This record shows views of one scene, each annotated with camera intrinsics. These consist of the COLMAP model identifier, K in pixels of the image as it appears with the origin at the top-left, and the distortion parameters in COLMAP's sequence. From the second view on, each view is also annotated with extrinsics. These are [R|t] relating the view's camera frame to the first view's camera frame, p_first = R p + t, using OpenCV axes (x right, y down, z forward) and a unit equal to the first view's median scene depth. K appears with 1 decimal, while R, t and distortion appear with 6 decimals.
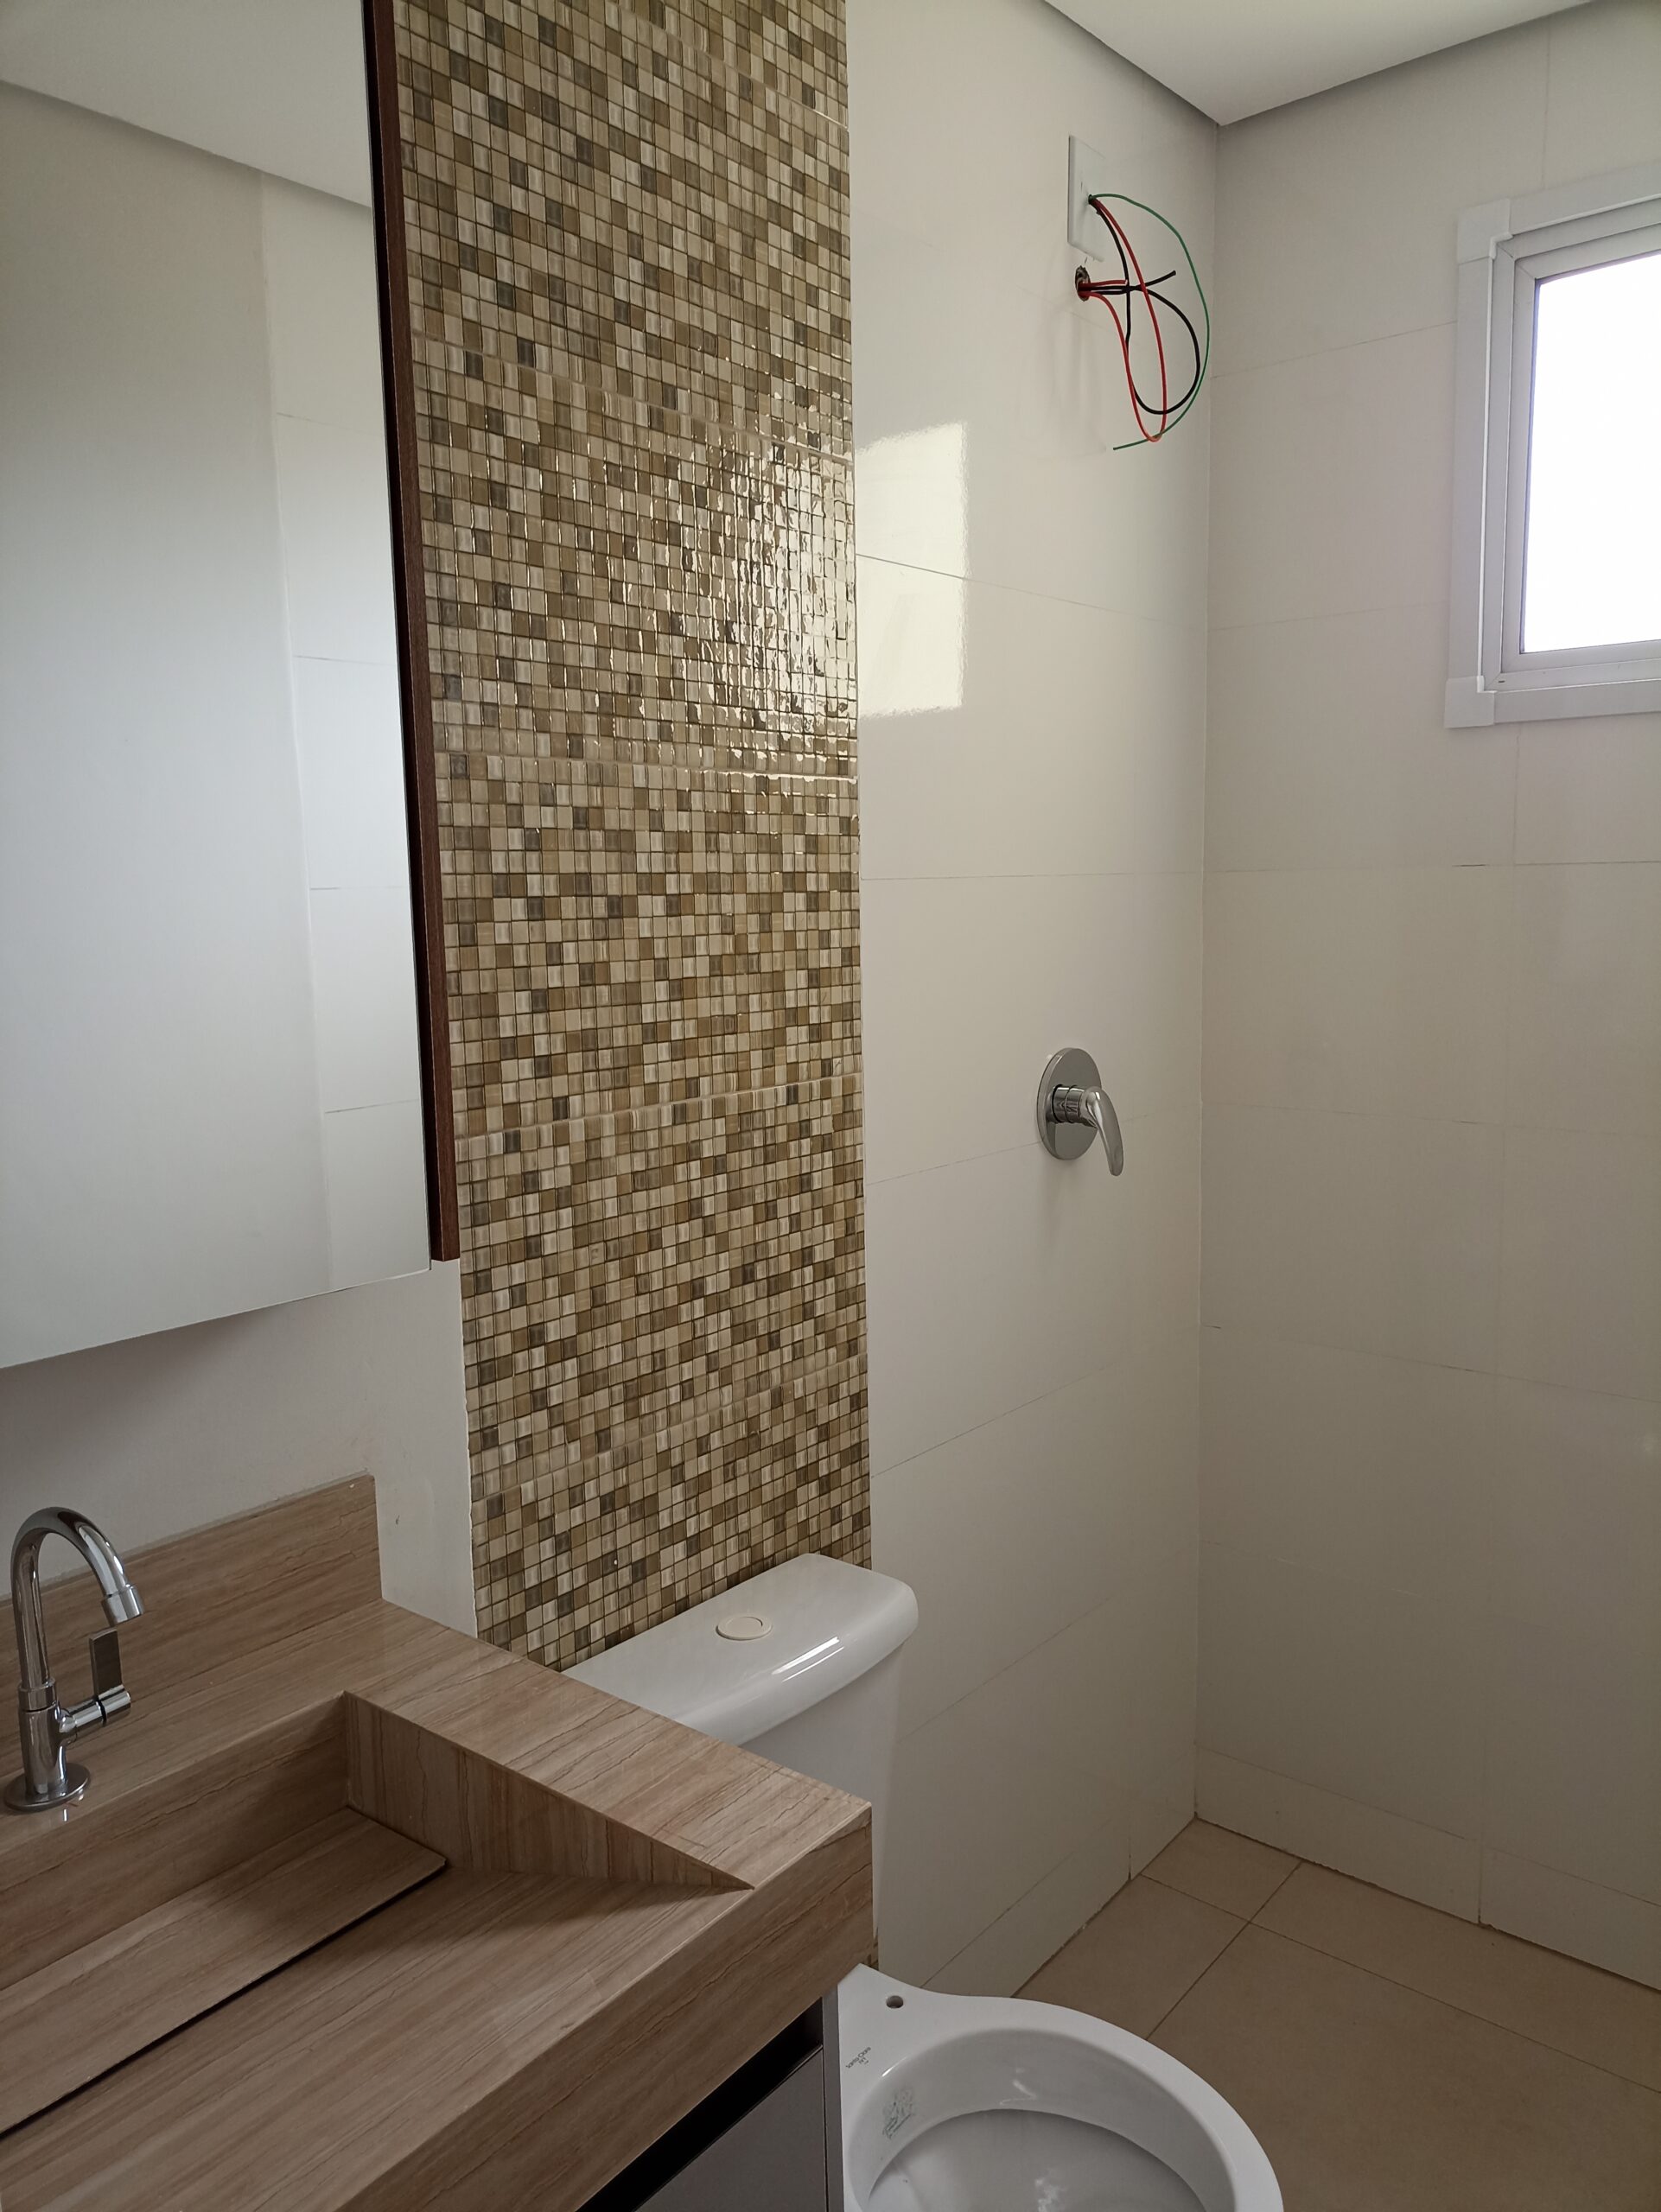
lens RADIAL K [[1599.1, 0, 830.5], [0, 1599.1, 1106.0], [0, 0, 1]] dist [0.055890, -0.078345]
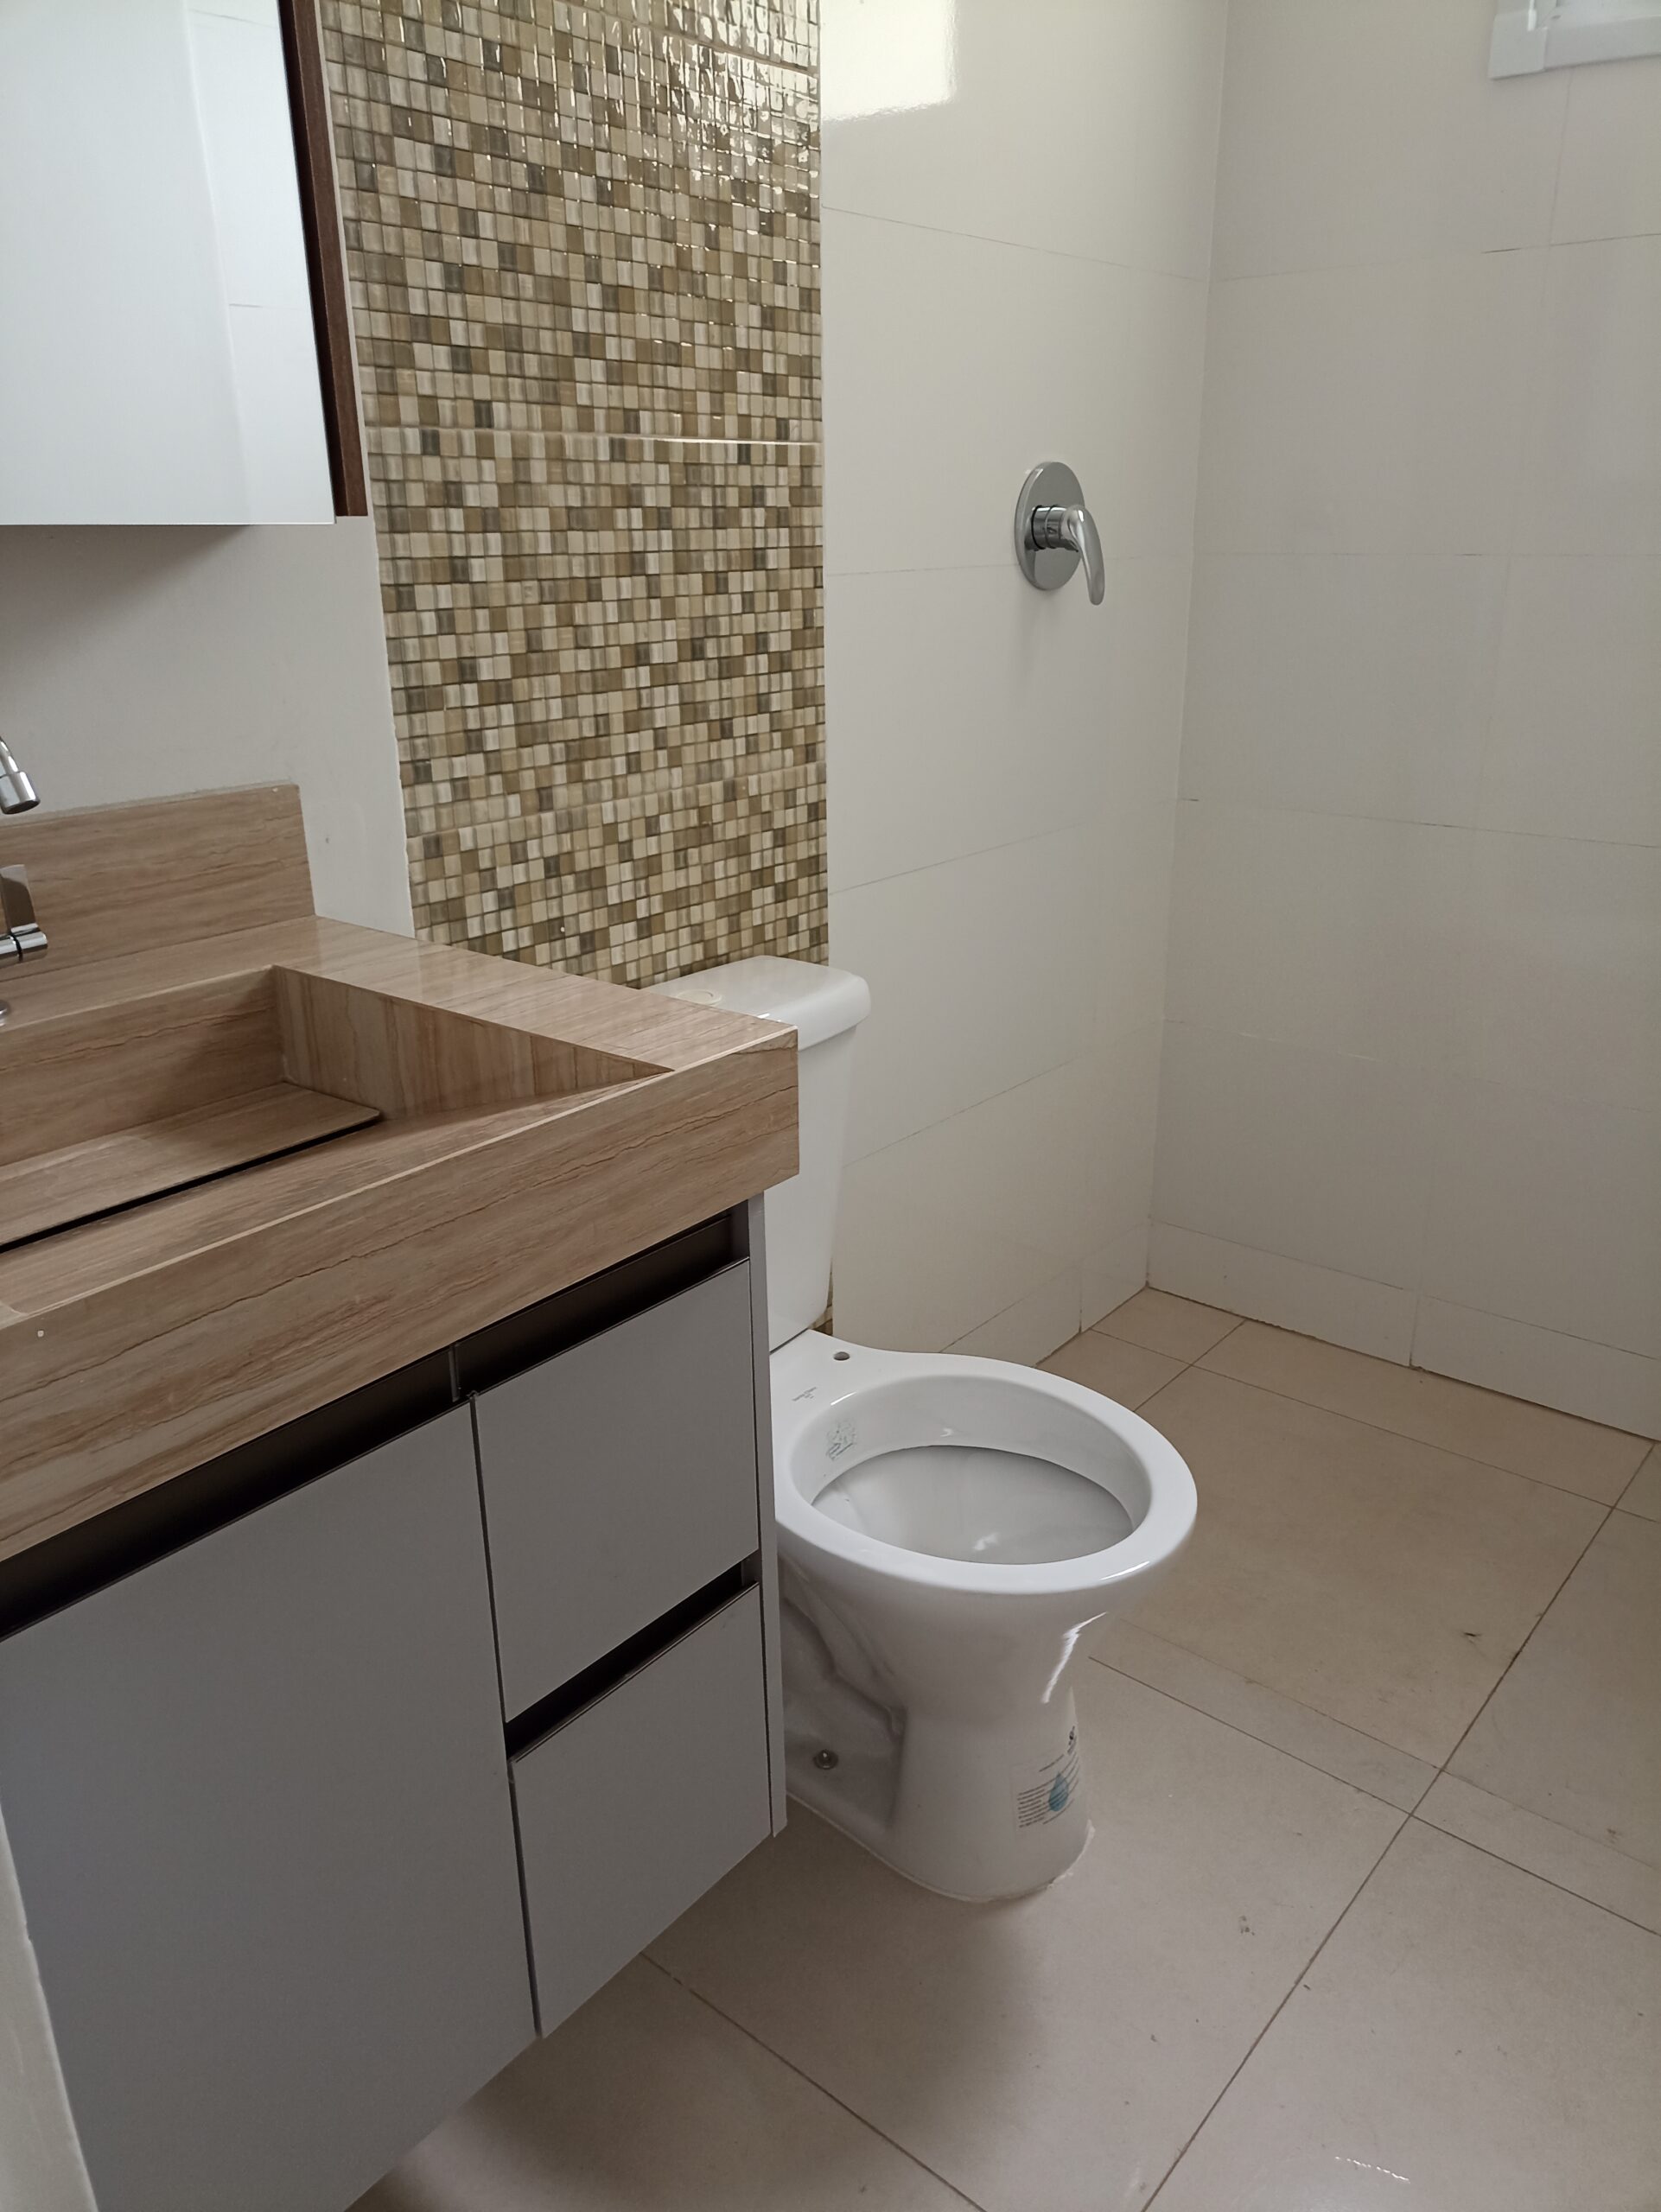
lens RADIAL K [[1599.1, 0, 830.5], [0, 1599.1, 1106.0], [0, 0, 1]] dist [0.055890, -0.078345]
pose [[0.999963, 0.008423, 0.001838, 0.029860], [-0.008621, 0.977908, 0.208857, 0.181829], [-0.000038, -0.208865, 0.977944, 0.013388]]
